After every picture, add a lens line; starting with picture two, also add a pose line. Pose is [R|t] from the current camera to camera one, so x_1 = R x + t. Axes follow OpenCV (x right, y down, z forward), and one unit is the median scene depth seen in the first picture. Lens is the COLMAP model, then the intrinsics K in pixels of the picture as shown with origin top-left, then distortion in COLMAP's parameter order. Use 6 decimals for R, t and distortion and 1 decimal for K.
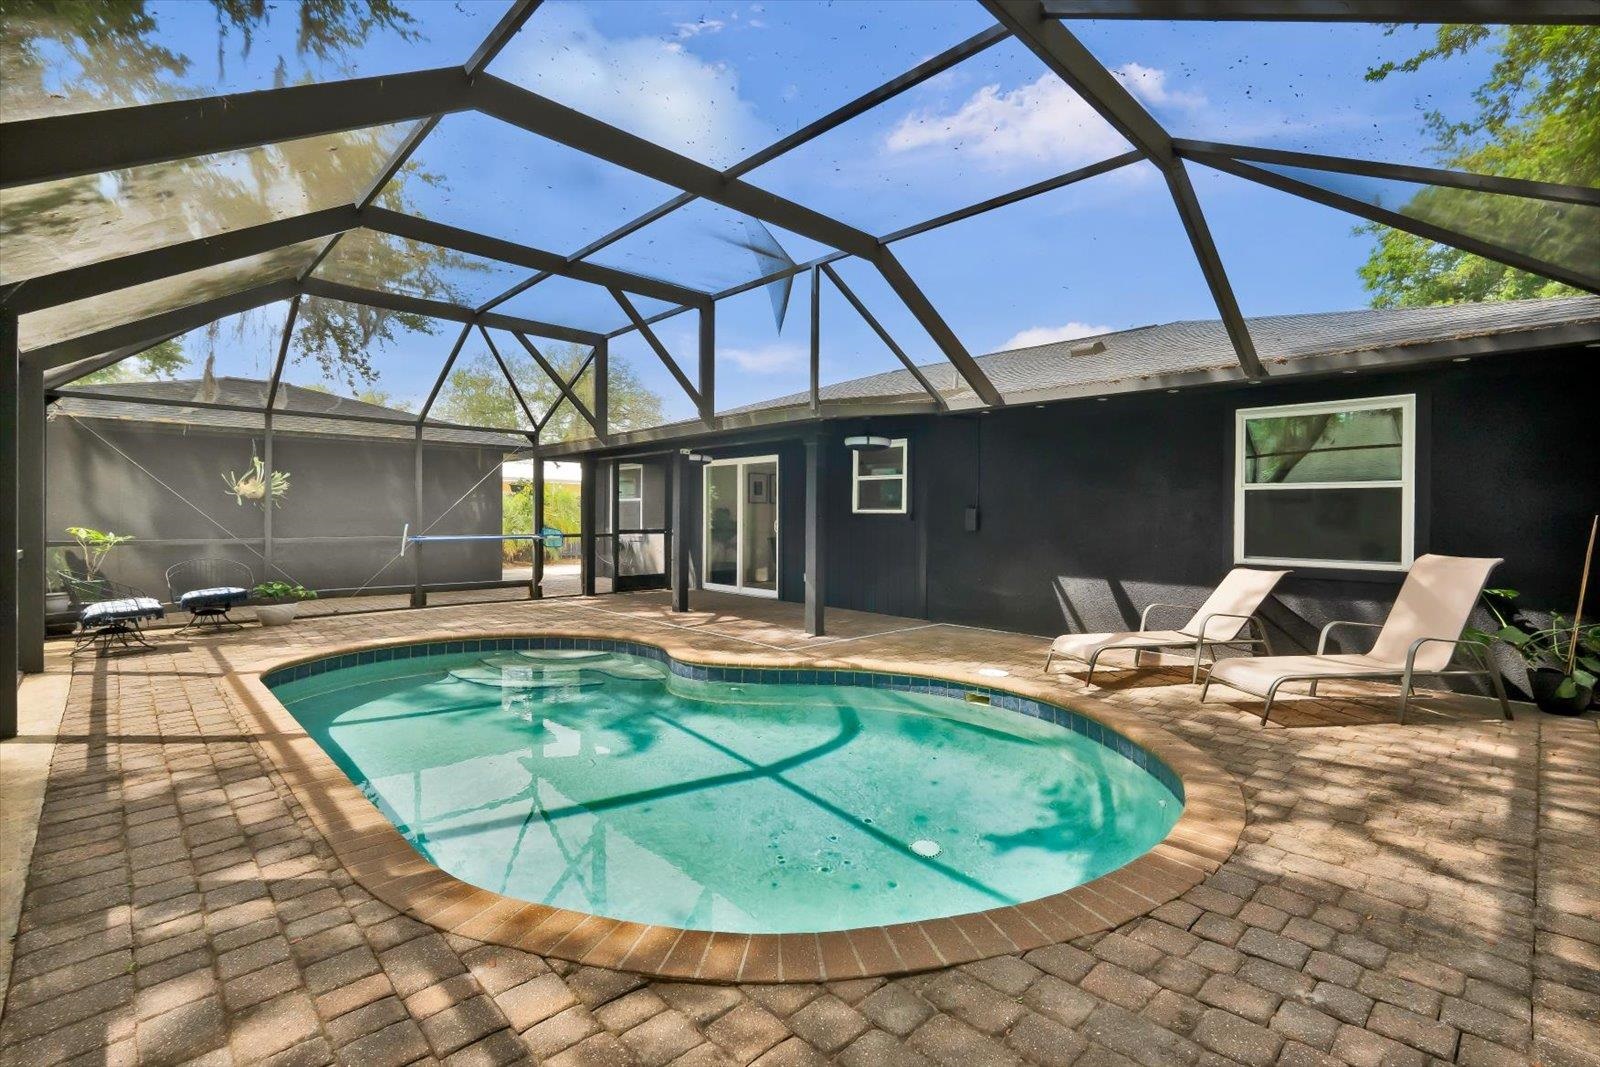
lens RADIAL K [[710.3, 0, 802.0], [0, 710.3, 523.0], [0, 0, 1]] dist [0.000473, -0.000474]
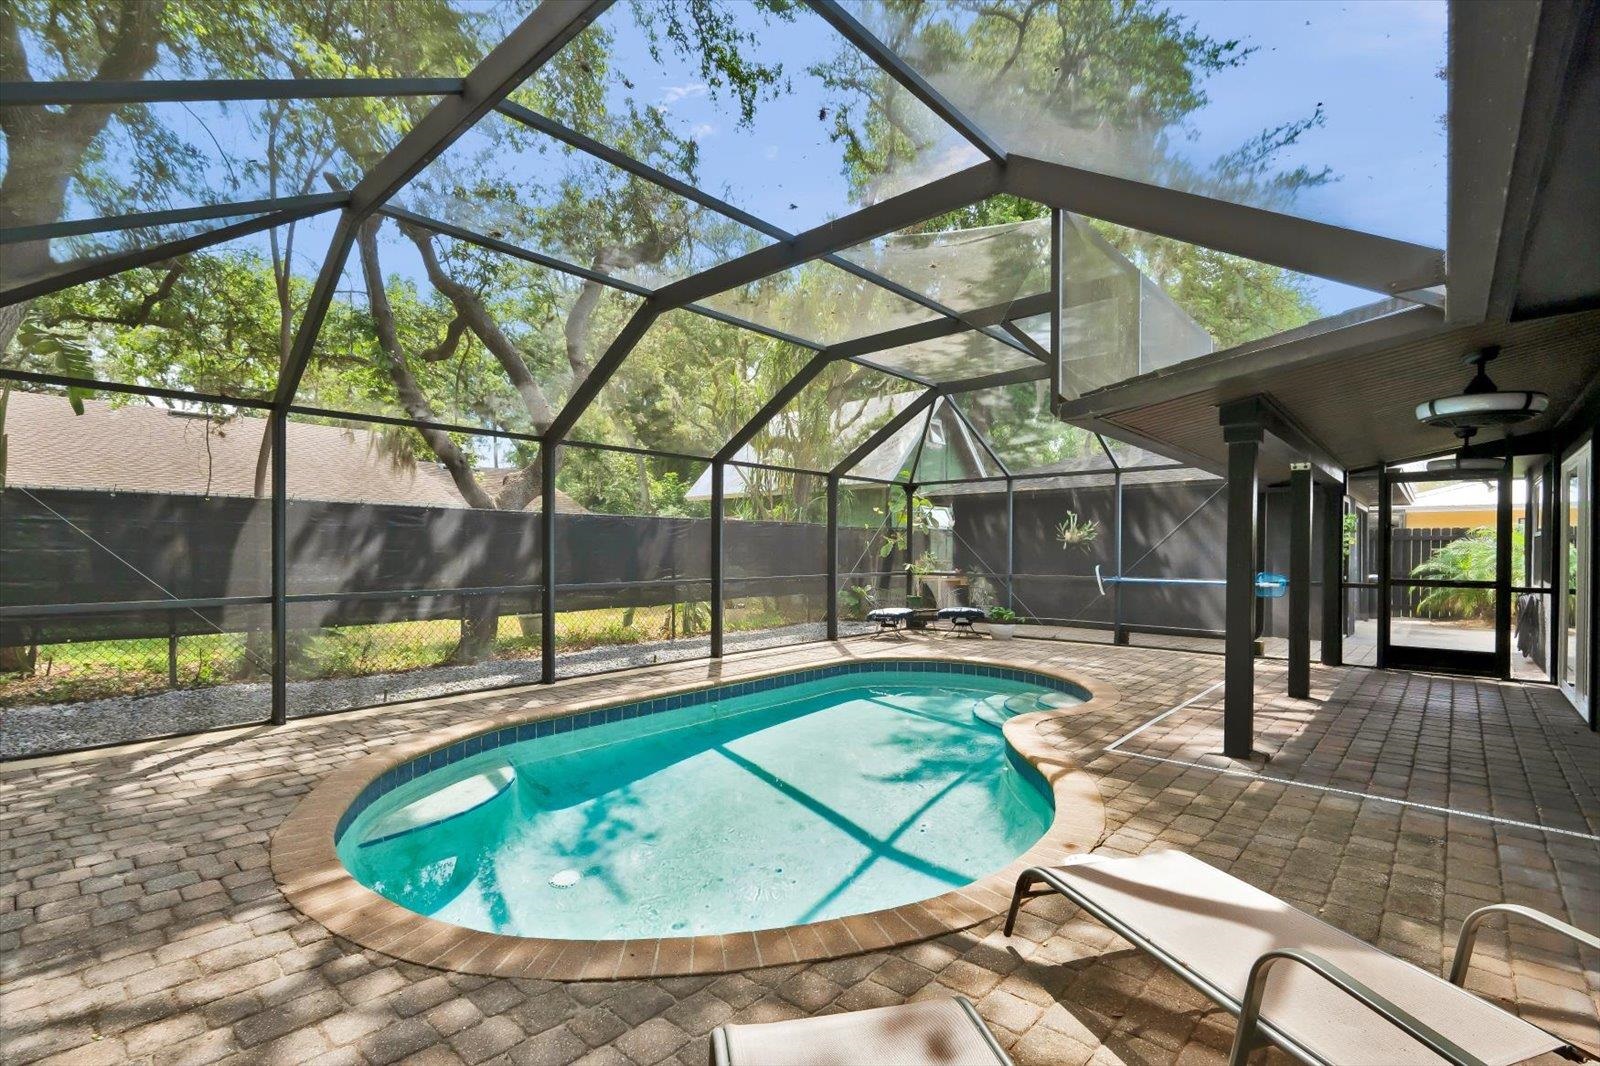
lens RADIAL K [[710.3, 0, 795.7], [0, 710.3, 535.1], [0, 0, 1]] dist [0.000473, -0.000474]
pose [[0.089751, -0.020712, -0.995749, 1.474301], [-0.019396, 0.999558, -0.022539, -0.028025], [0.995775, 0.021337, 0.089310, 1.423222]]
